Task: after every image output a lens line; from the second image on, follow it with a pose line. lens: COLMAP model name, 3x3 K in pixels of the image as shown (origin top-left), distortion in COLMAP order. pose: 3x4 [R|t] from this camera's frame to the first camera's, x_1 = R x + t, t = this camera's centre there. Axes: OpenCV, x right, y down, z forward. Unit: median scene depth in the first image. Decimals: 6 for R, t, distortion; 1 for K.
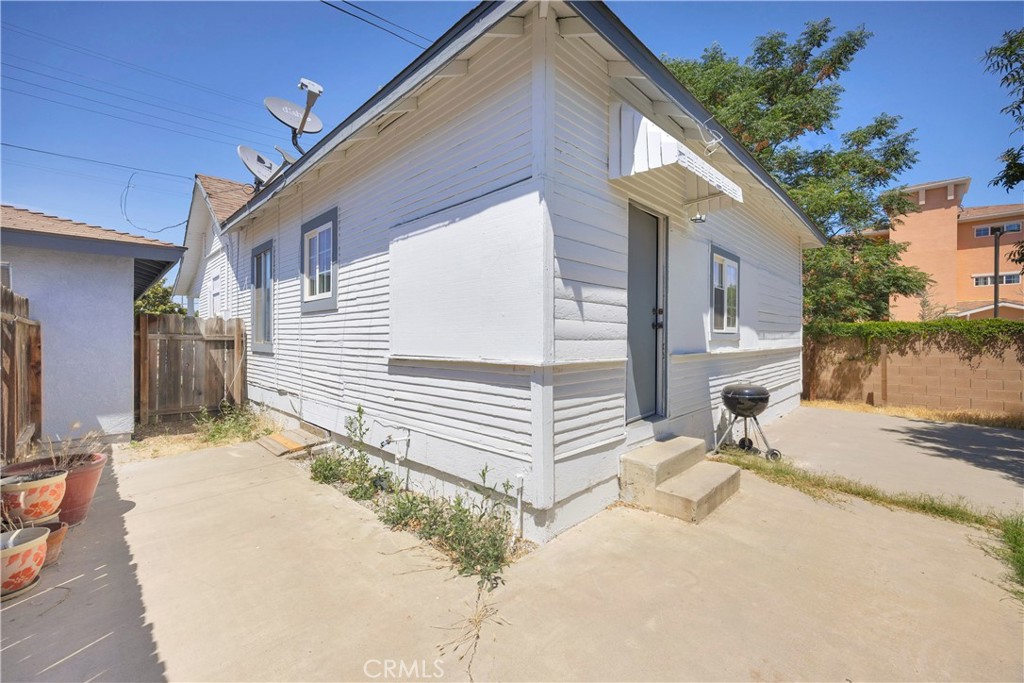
lens RADIAL K [[412.0, 0, 511.2], [0, 412.0, 338.7], [0, 0, 1]] dist [-0.001860, 0.000761]
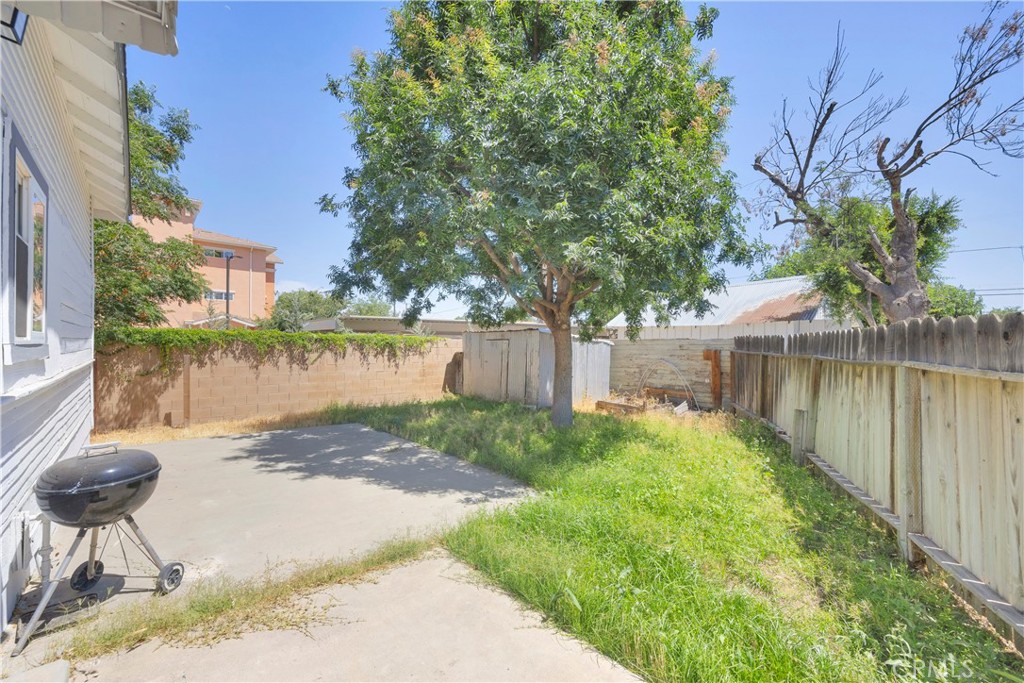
lens RADIAL K [[412.0, 0, 511.4], [0, 412.0, 345.2], [0, 0, 1]] dist [-0.001860, 0.000761]
pose [[0.039621, 0.006447, 0.999194, 0.063427], [-0.012525, 0.999904, -0.005955, -0.009961], [-0.999136, -0.012279, 0.039698, 0.282572]]
